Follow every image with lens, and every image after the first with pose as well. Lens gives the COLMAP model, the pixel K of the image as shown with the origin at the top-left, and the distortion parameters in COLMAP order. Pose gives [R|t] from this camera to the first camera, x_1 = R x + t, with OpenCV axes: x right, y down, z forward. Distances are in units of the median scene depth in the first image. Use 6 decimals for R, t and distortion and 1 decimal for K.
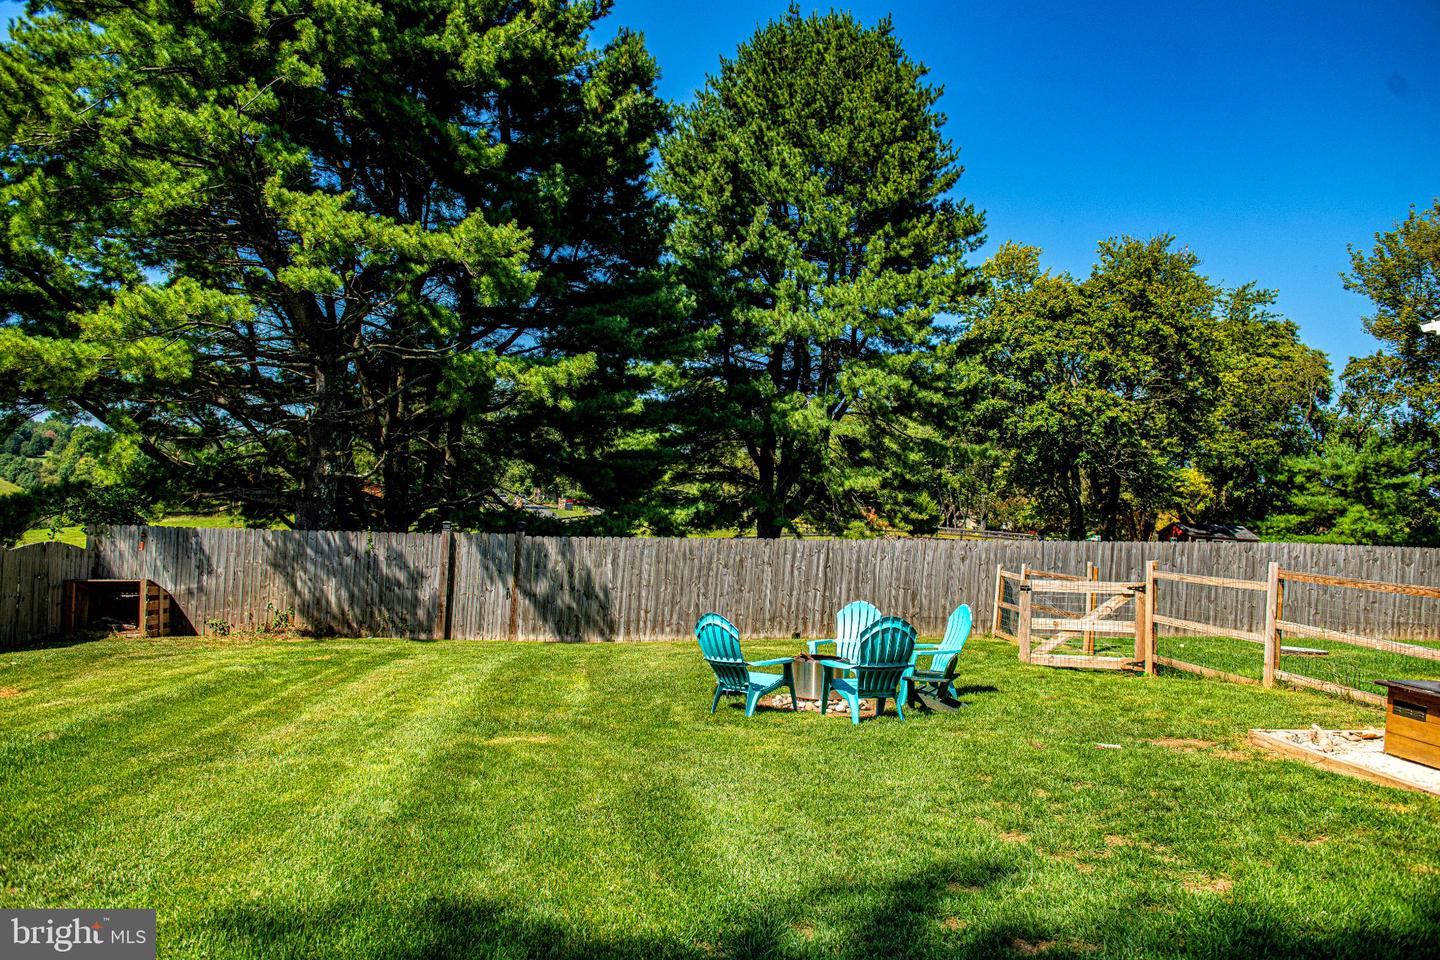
lens RADIAL K [[1039.9, 0, 722.1], [0, 1039.9, 471.6], [0, 0, 1]] dist [-0.042852, -0.007053]
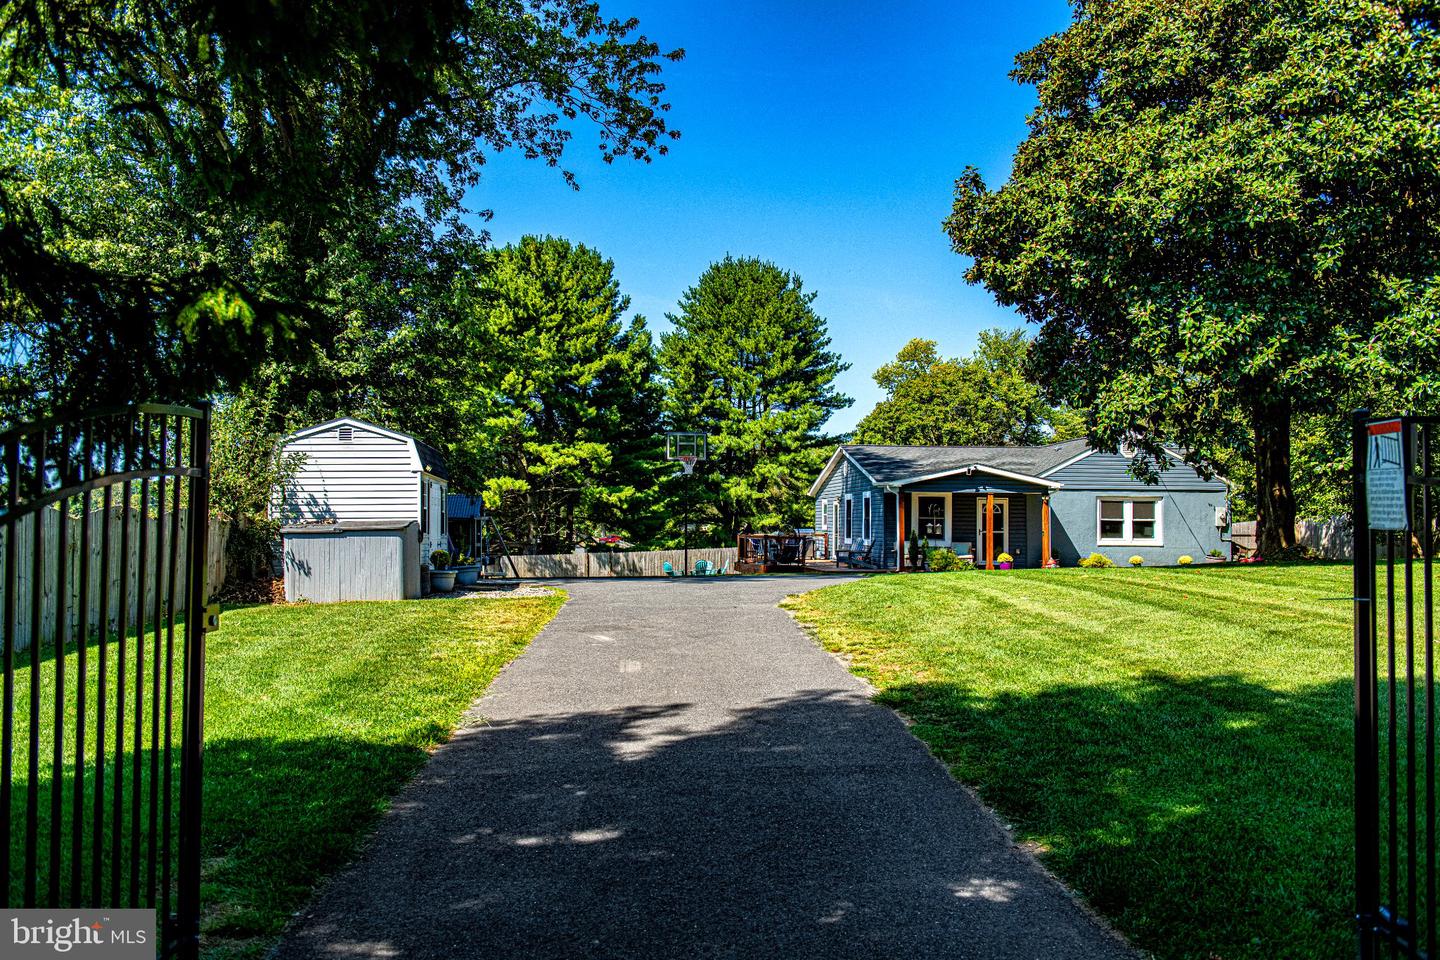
lens RADIAL K [[1232.9, 0, 720.0], [0, 1232.9, 480.0], [0, 0, 1]] dist [-0.000355, -0.000021]
pose [[0.997787, -0.054349, -0.038310, 0.247319], [0.054019, 0.998494, -0.009594, -0.092258], [0.038774, 0.007504, 0.999220, -2.414525]]
